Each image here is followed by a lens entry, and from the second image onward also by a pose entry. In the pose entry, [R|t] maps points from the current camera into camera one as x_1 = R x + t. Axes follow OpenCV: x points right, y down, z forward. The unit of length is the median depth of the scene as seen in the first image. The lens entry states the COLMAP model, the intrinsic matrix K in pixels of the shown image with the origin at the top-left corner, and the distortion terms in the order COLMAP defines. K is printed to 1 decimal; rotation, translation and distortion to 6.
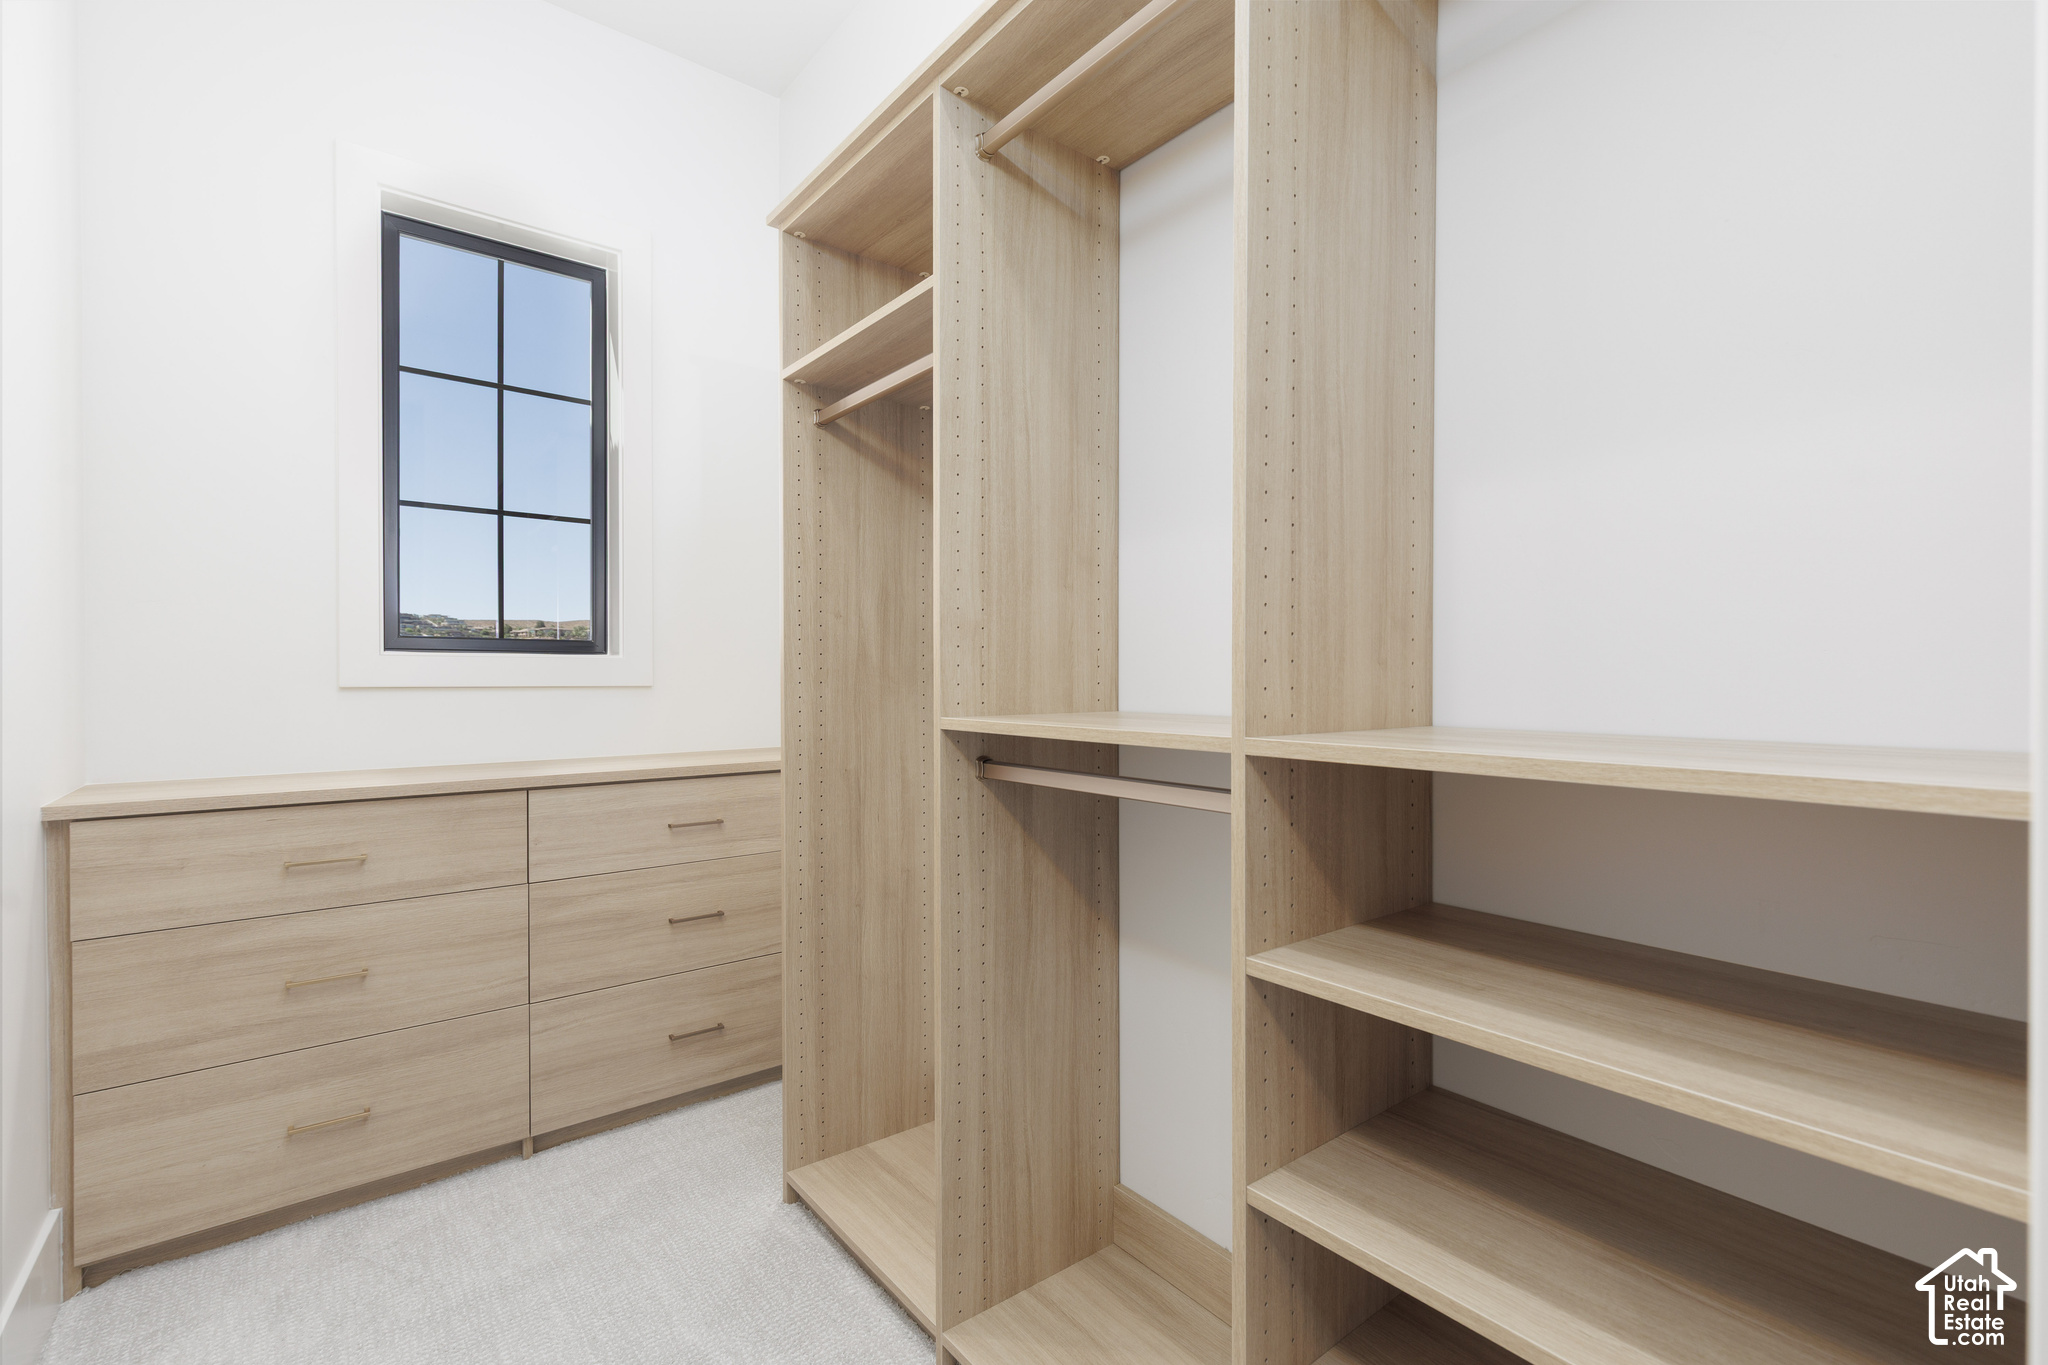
lens RADIAL K [[909.7, 0, 1027.4], [0, 909.7, 693.1], [0, 0, 1]] dist [0.004018, 0.003759]
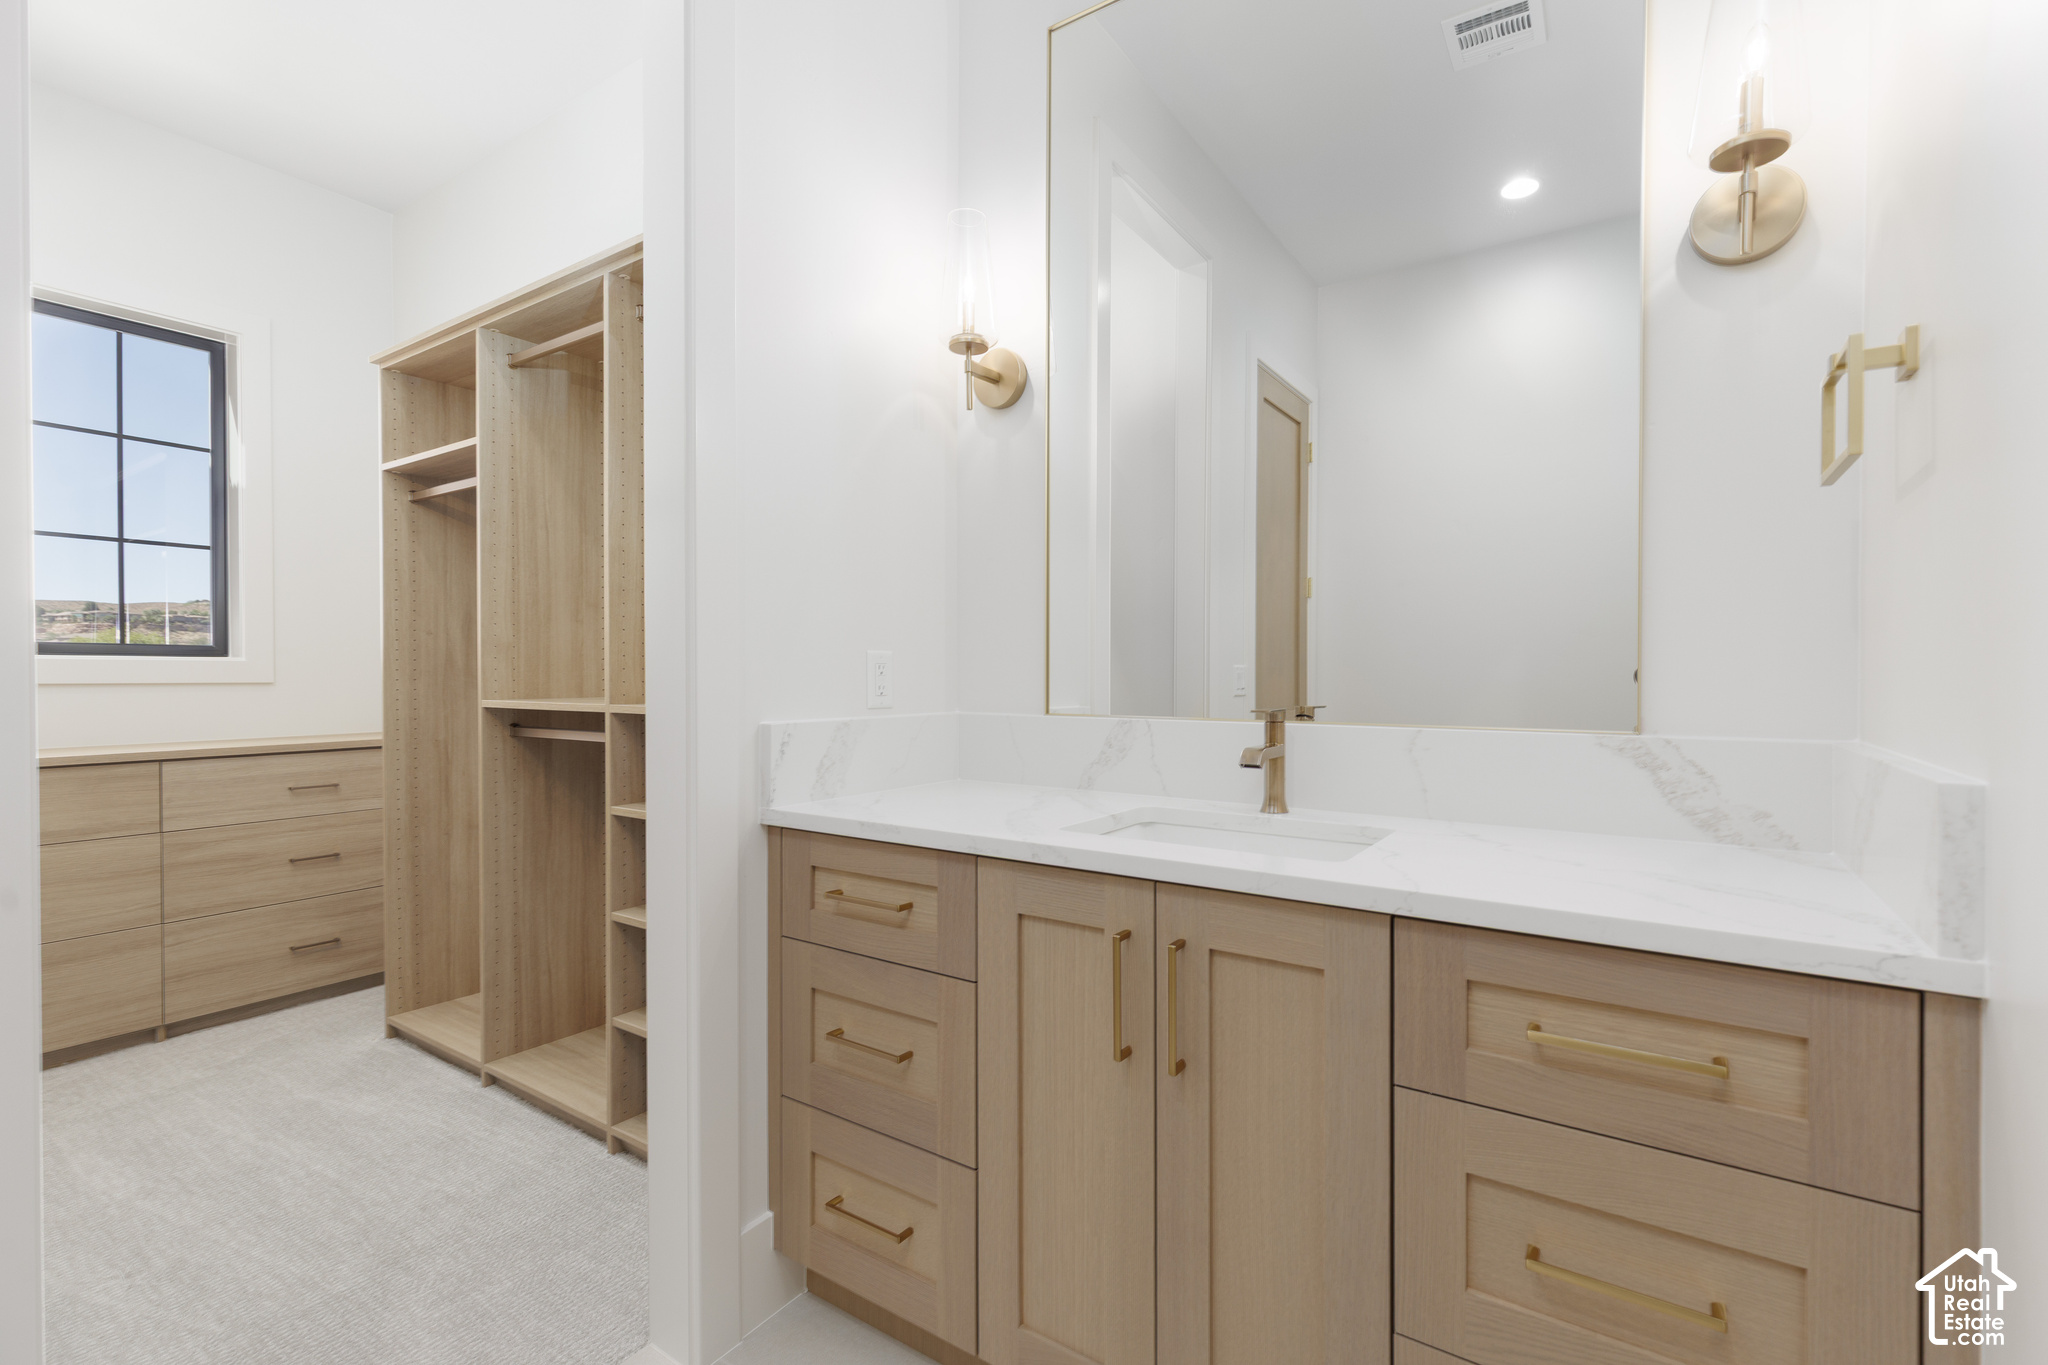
lens RADIAL K [[909.7, 0, 1019.3], [0, 909.7, 686.4], [0, 0, 1]] dist [0.004018, 0.003759]
pose [[0.955382, -0.005292, 0.295326, 0.262565], [0.006082, 0.999980, -0.001756, 0.007539], [-0.295311, 0.003474, 0.955395, -0.668992]]
